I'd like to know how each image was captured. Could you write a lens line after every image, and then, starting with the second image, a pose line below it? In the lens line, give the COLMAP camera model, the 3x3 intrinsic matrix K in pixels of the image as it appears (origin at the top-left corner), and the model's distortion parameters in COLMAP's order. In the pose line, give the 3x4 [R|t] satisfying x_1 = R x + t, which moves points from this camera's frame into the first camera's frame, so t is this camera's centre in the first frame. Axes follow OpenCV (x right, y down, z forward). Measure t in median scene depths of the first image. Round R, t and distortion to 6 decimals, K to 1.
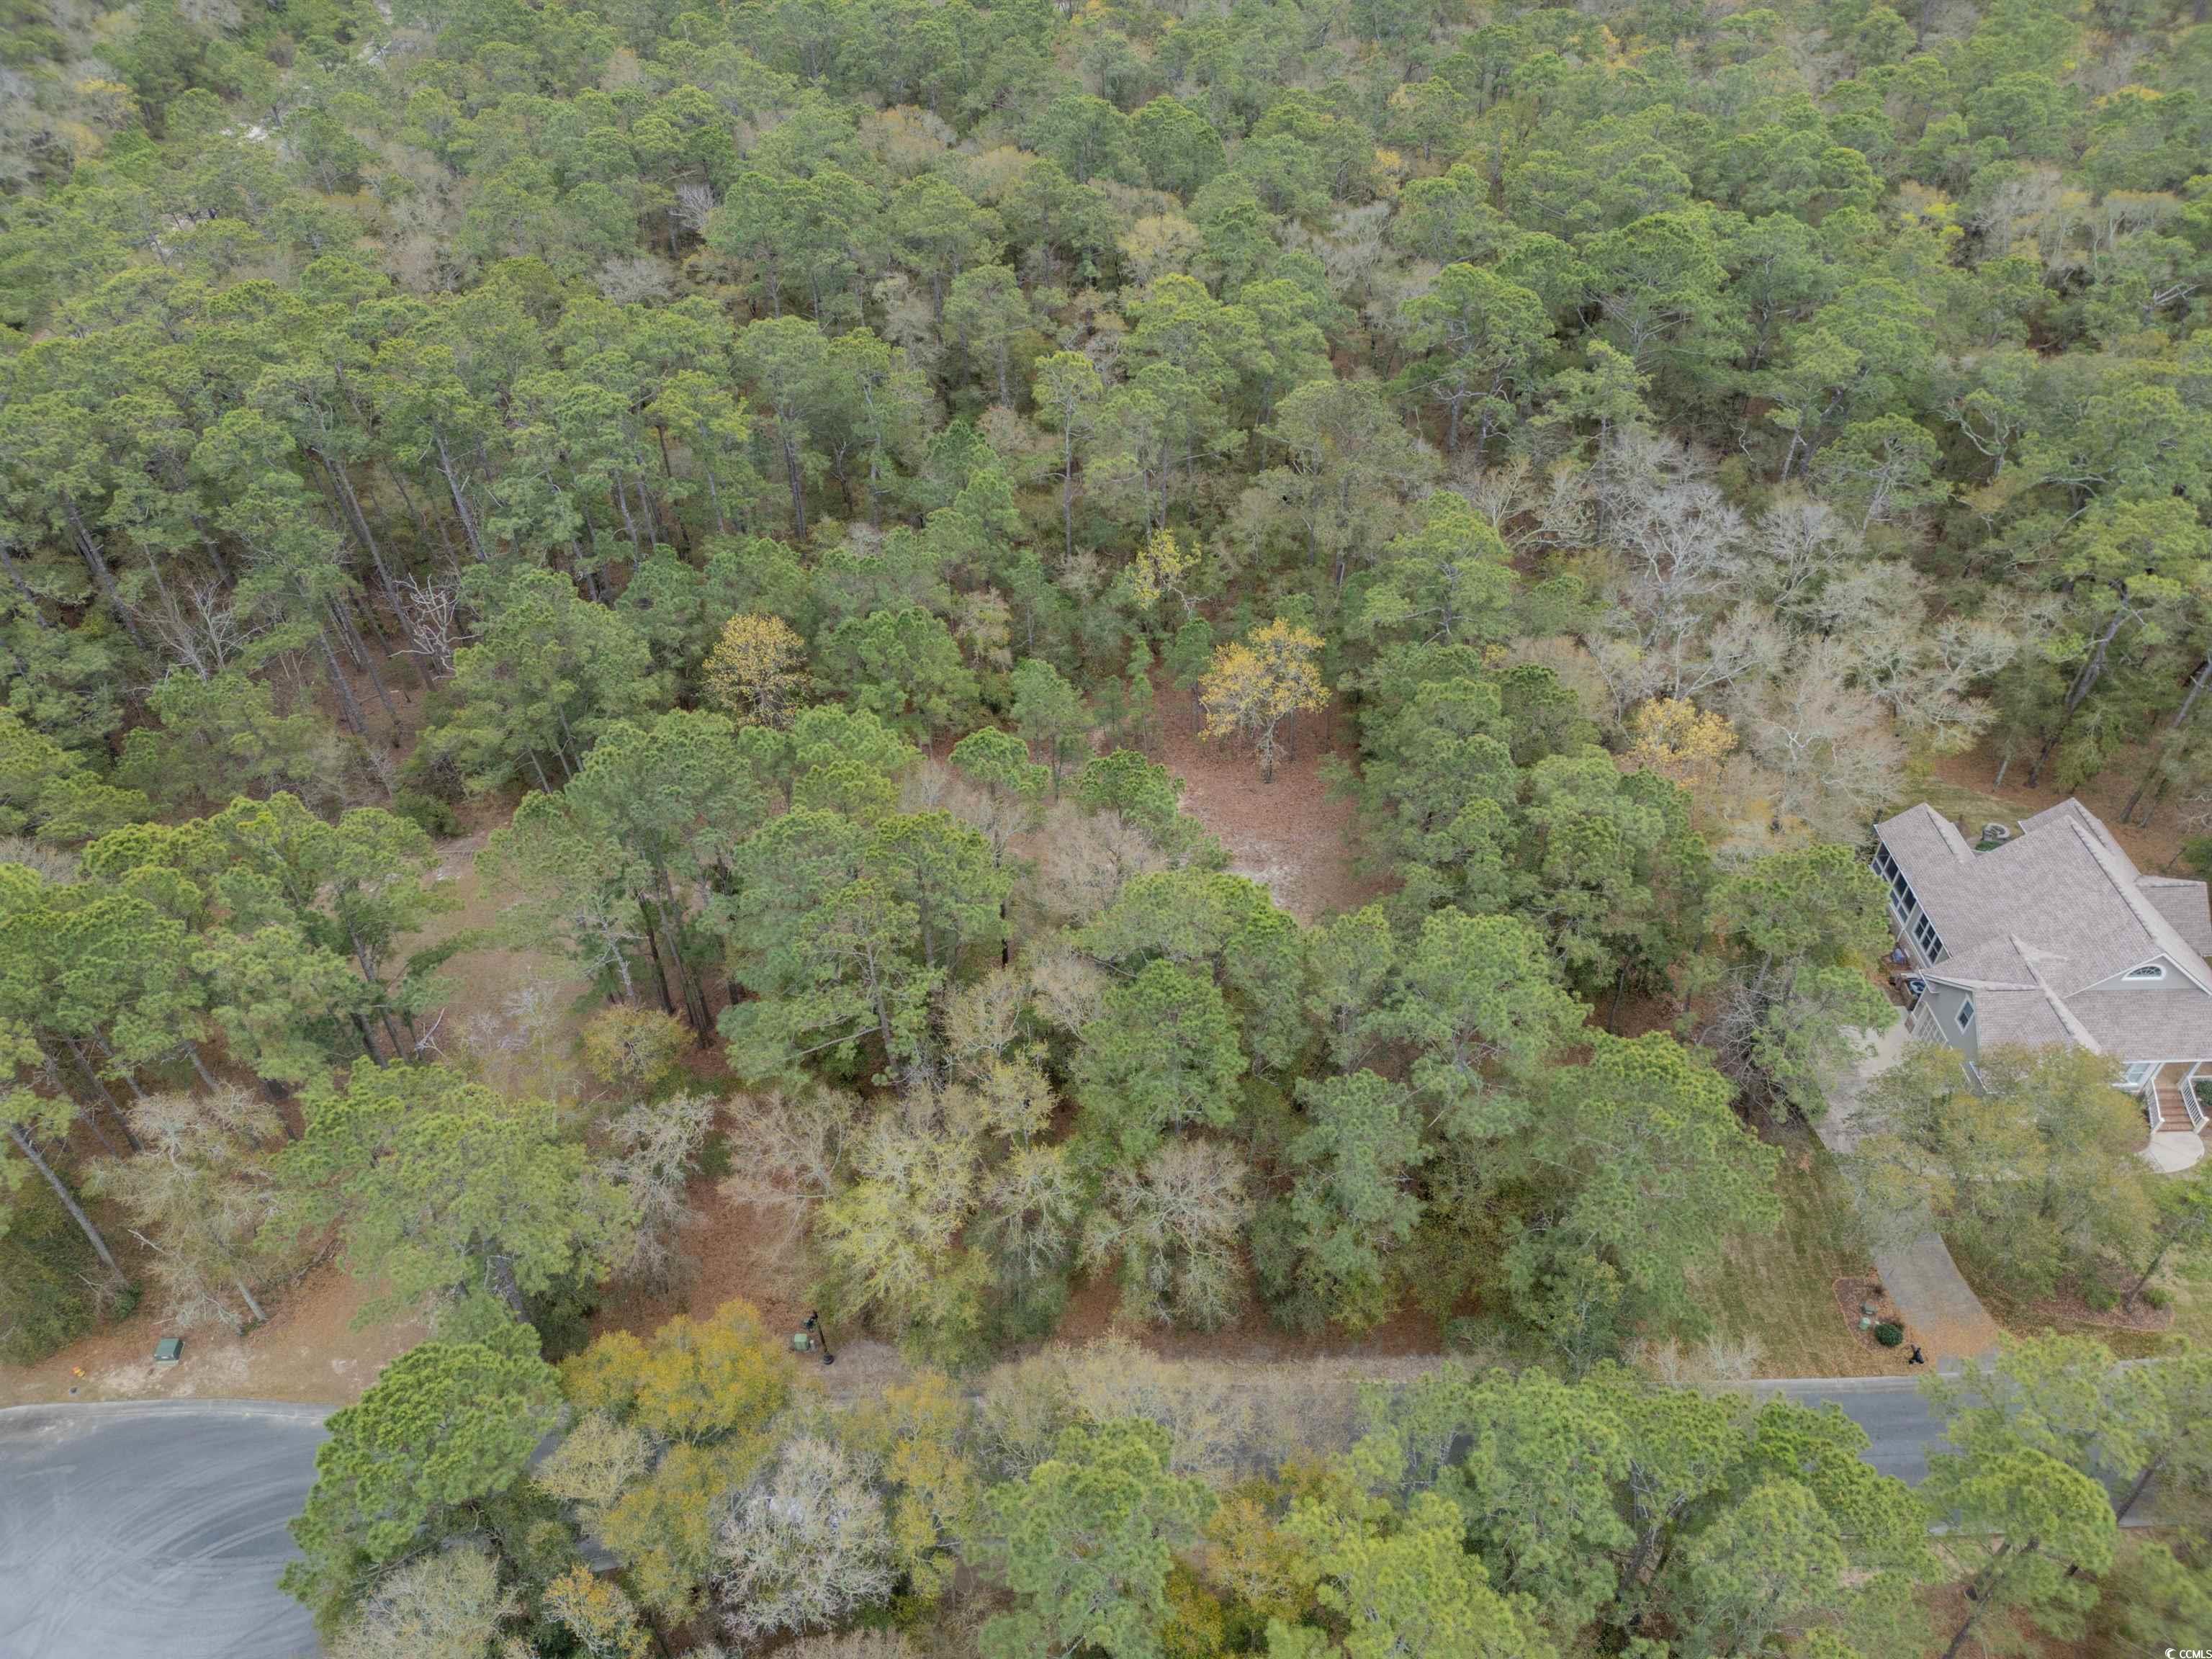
lens RADIAL K [[1535.9, 0, 1106.0], [0, 1535.9, 829.5], [0, 0, 1]] dist [0.028826, -0.001624]
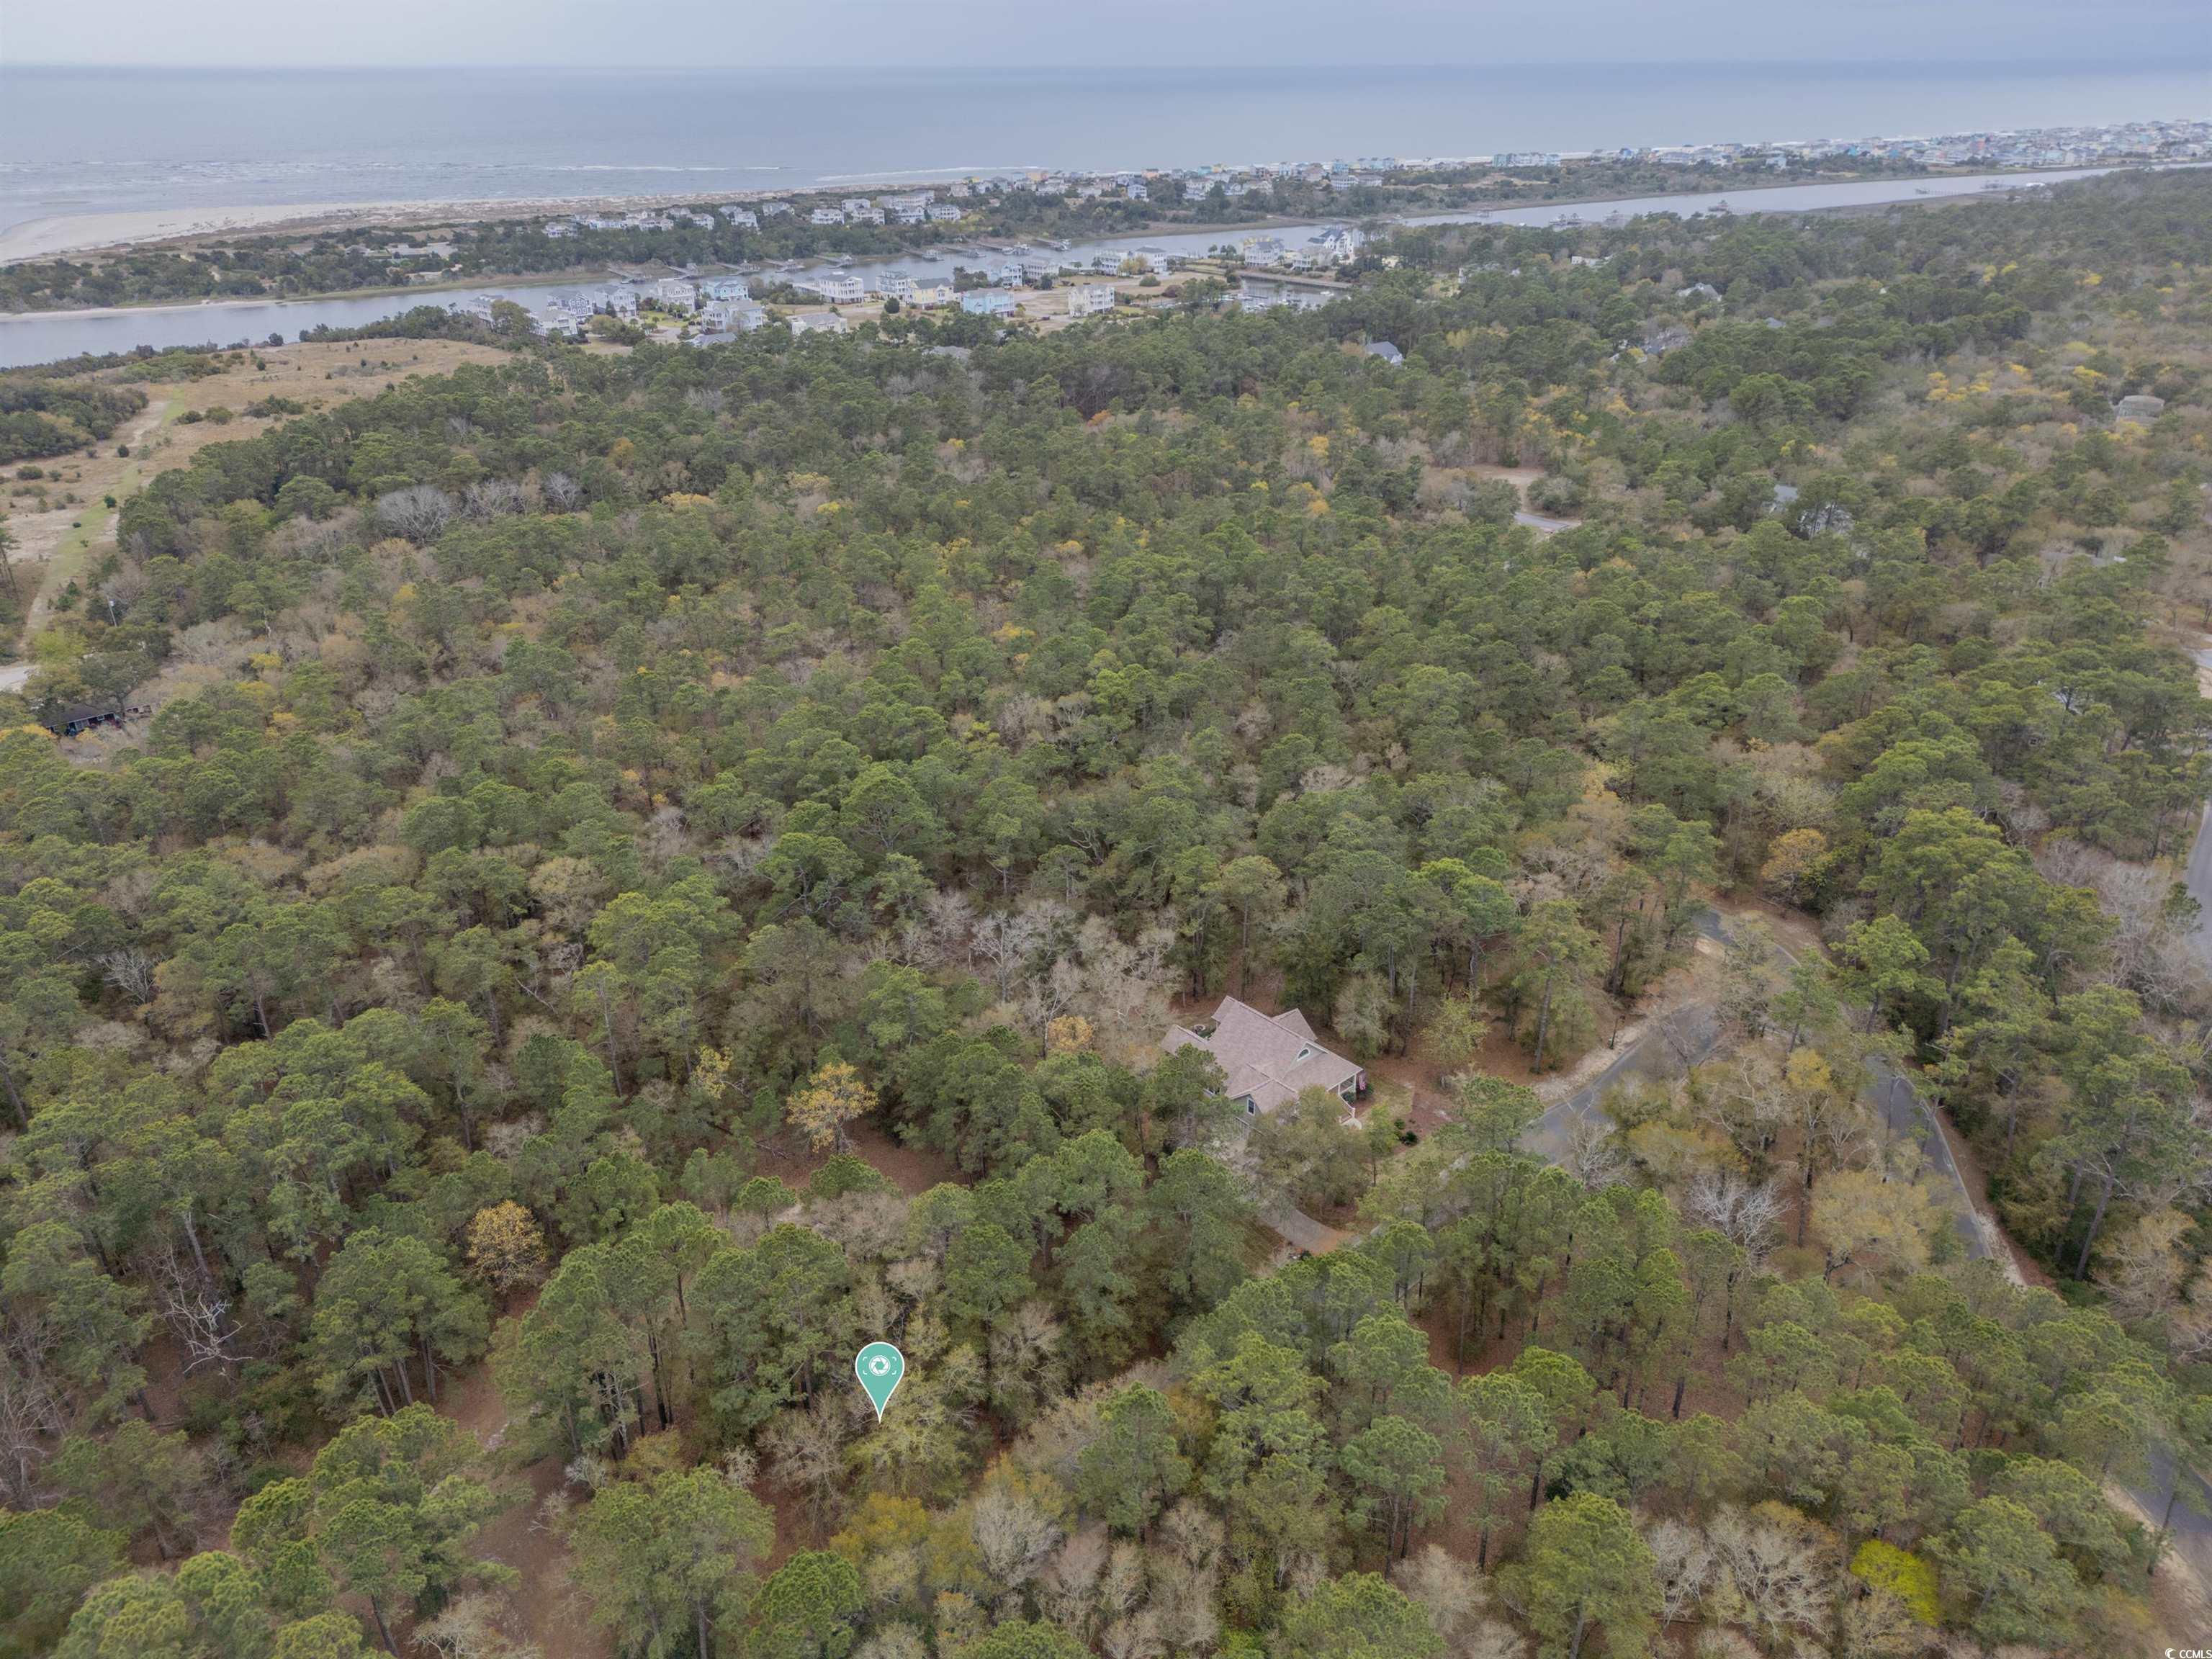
lens RADIAL K [[1535.9, 0, 1106.0], [0, 1535.9, 829.5], [0, 0, 1]] dist [0.028826, -0.001624]
pose [[0.747034, -0.276367, 0.604616, -0.562690], [0.439112, 0.887979, -0.136654, -0.007228], [-0.499120, 0.367580, 0.784707, -0.487054]]
